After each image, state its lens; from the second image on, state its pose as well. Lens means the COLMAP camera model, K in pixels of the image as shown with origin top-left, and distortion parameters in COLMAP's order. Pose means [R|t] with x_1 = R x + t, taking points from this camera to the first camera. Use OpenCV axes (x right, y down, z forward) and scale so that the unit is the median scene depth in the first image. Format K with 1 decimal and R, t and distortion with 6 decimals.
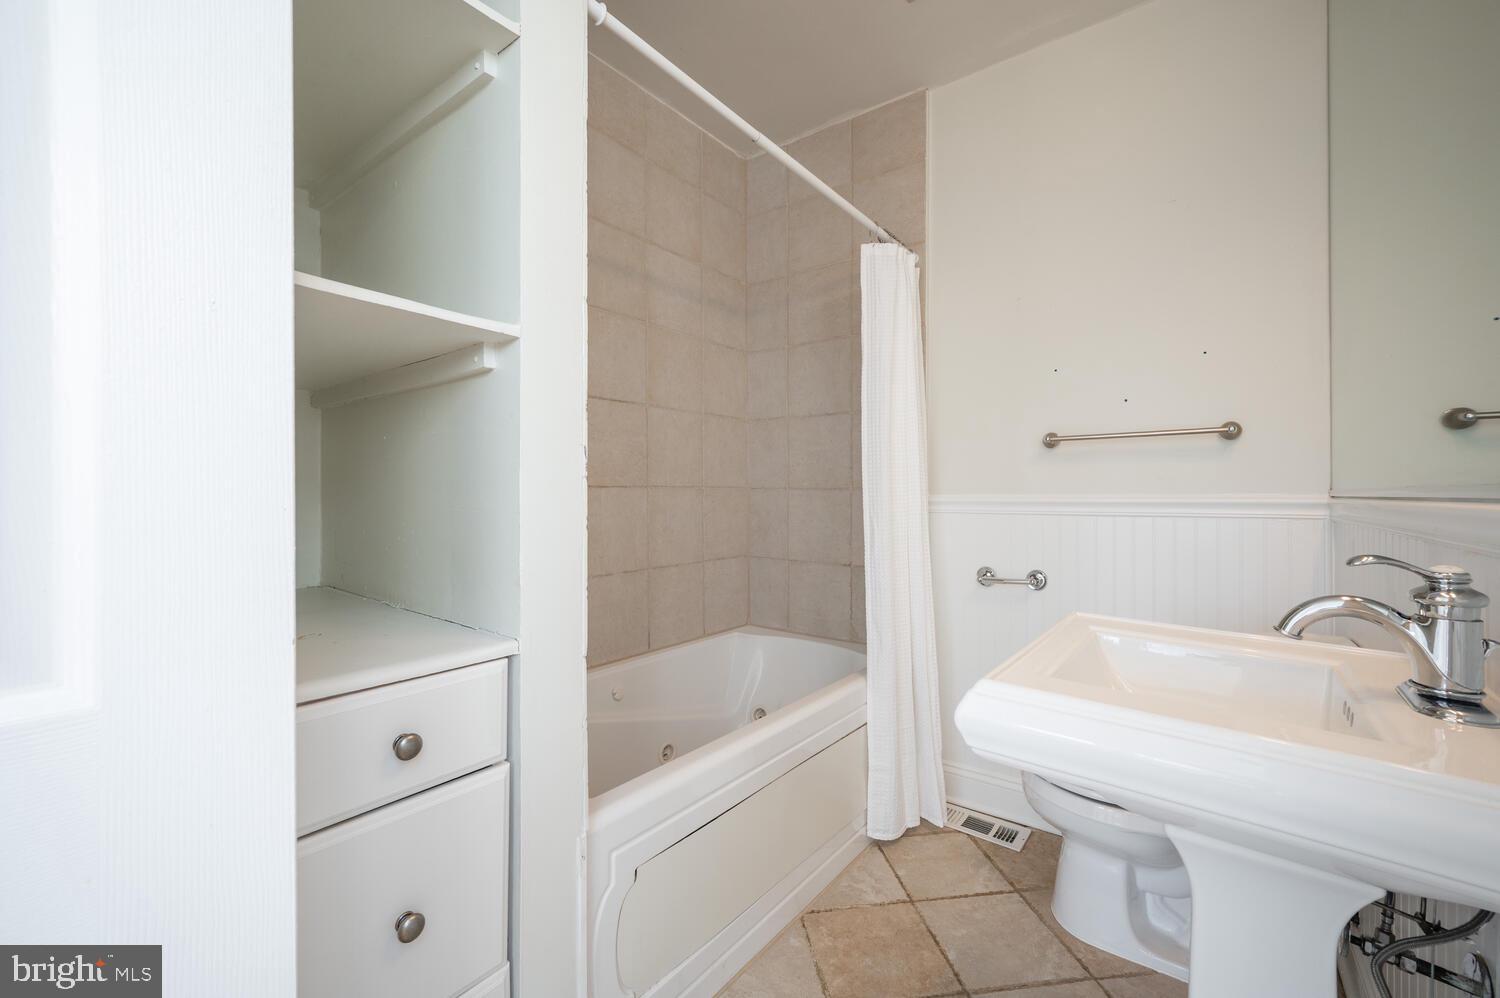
lens RADIAL K [[608.7, 0, 744.8], [0, 608.7, 490.1], [0, 0, 1]] dist [0.001140, 0.000119]
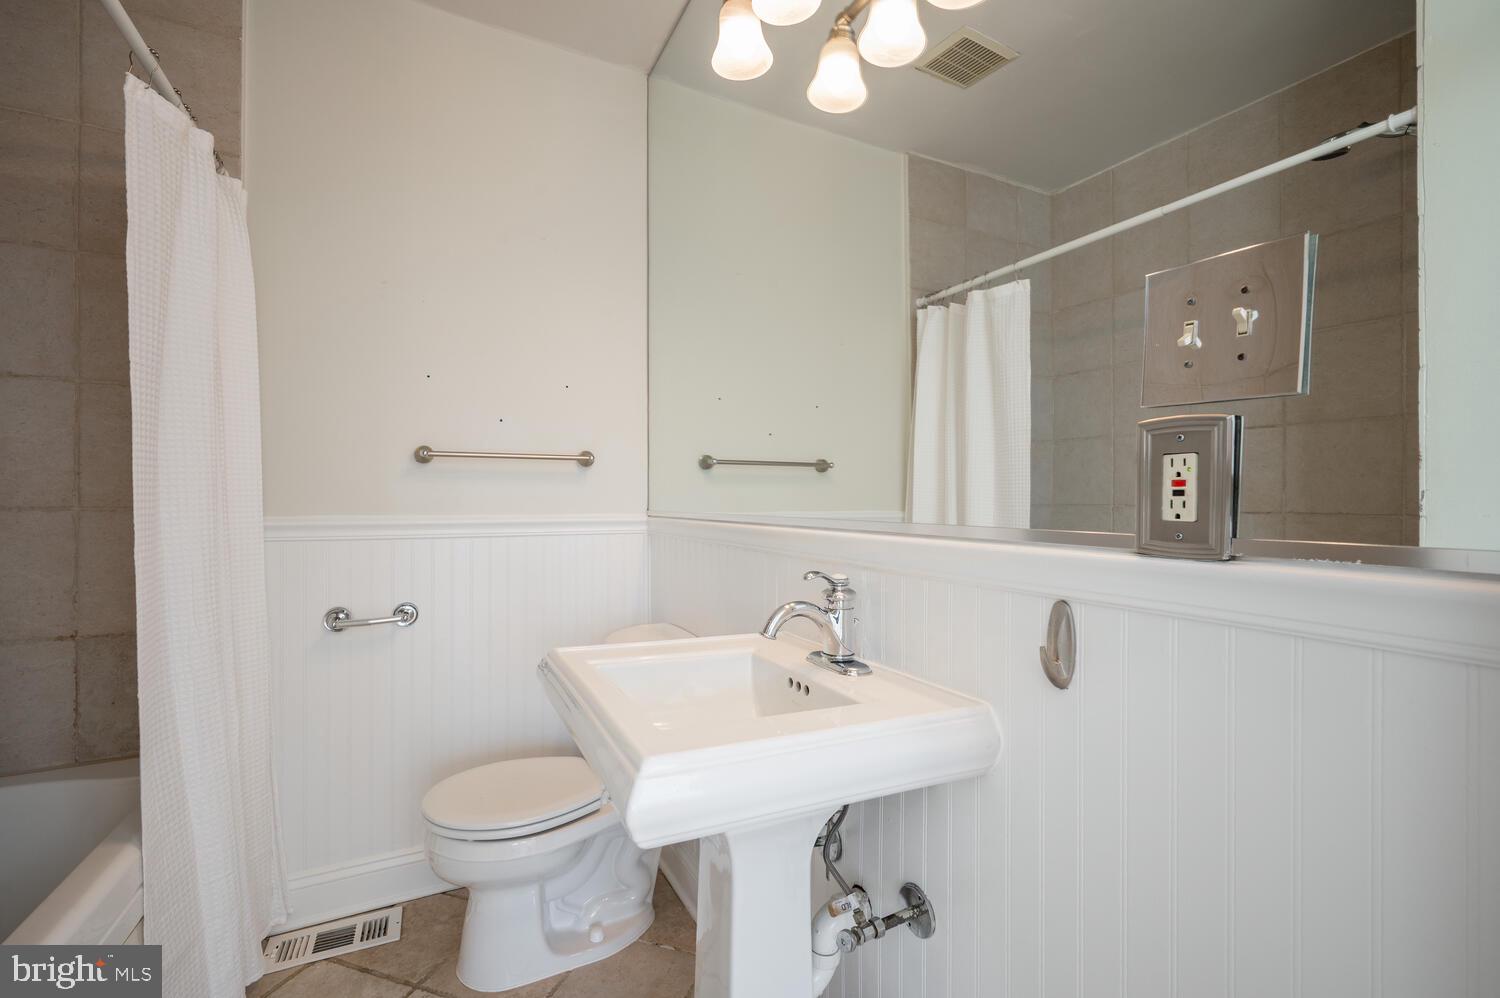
lens RADIAL K [[640.6, 0, 750.0], [0, 640.6, 499.0], [0, 0, 1]] dist [-0.001192, -0.000233]
pose [[0.430805, 0.002397, 0.902442, -0.154986], [-0.008460, 0.999963, 0.001382, -0.025752], [-0.902405, -0.008230, 0.430810, 0.198715]]
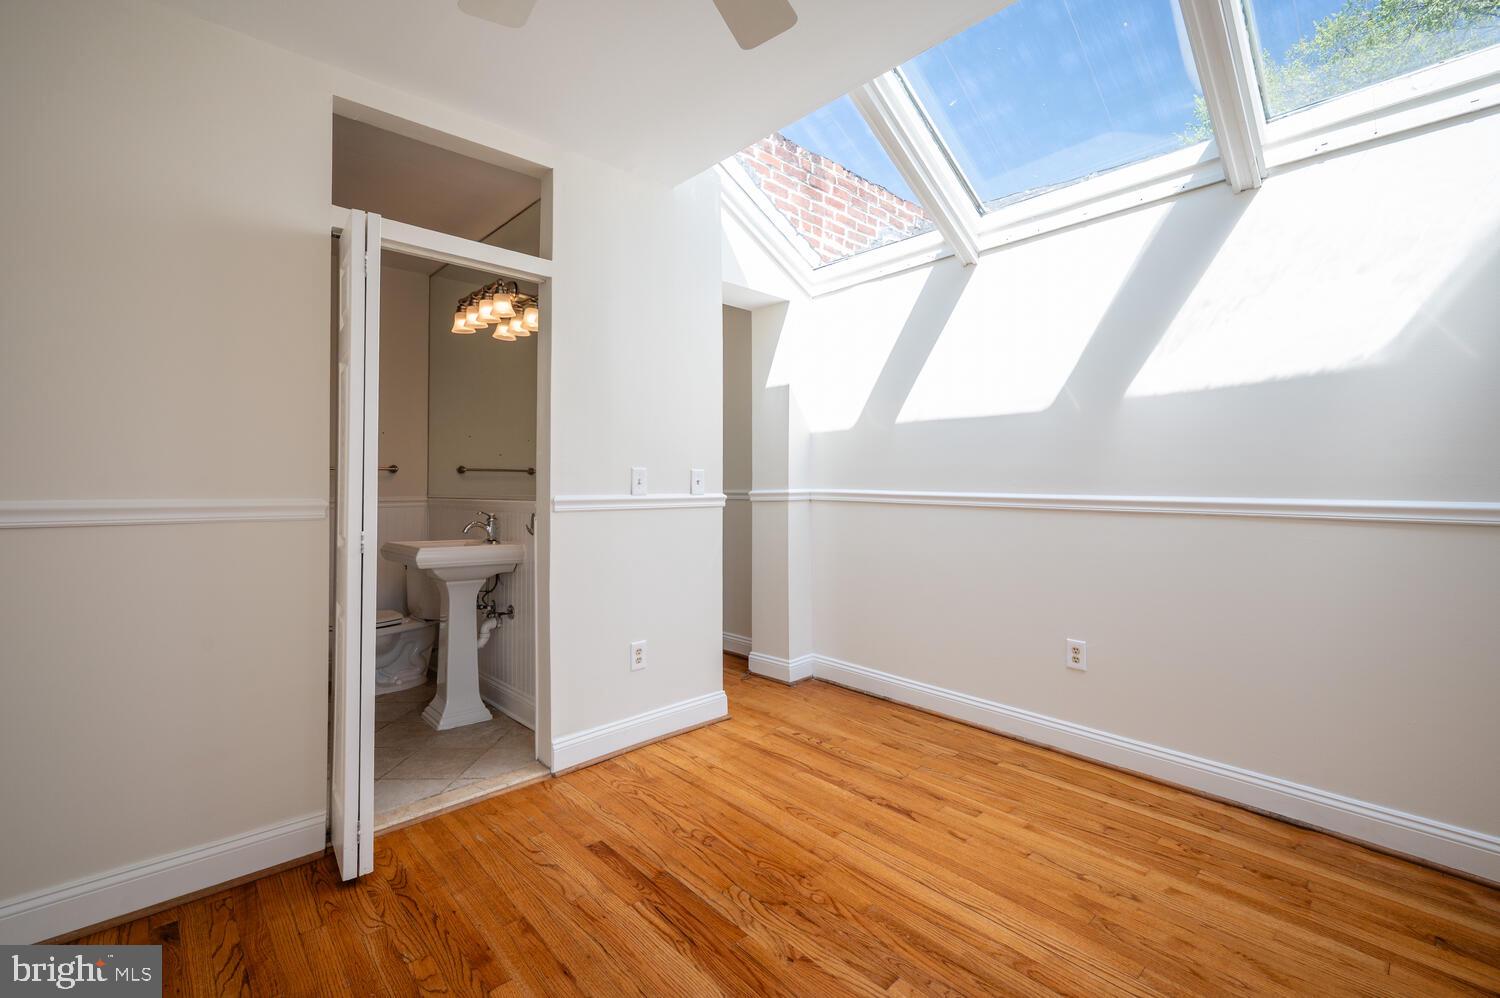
lens RADIAL K [[646.3, 0, 747.5], [0, 646.3, 464.2], [0, 0, 1]] dist [0.000408, -0.000107]
pose [[0.158860, 0.035622, 0.986658, -1.369320], [-0.001361, 0.999356, -0.035862, -0.030284], [-0.987300, 0.004354, 0.158806, -0.690862]]
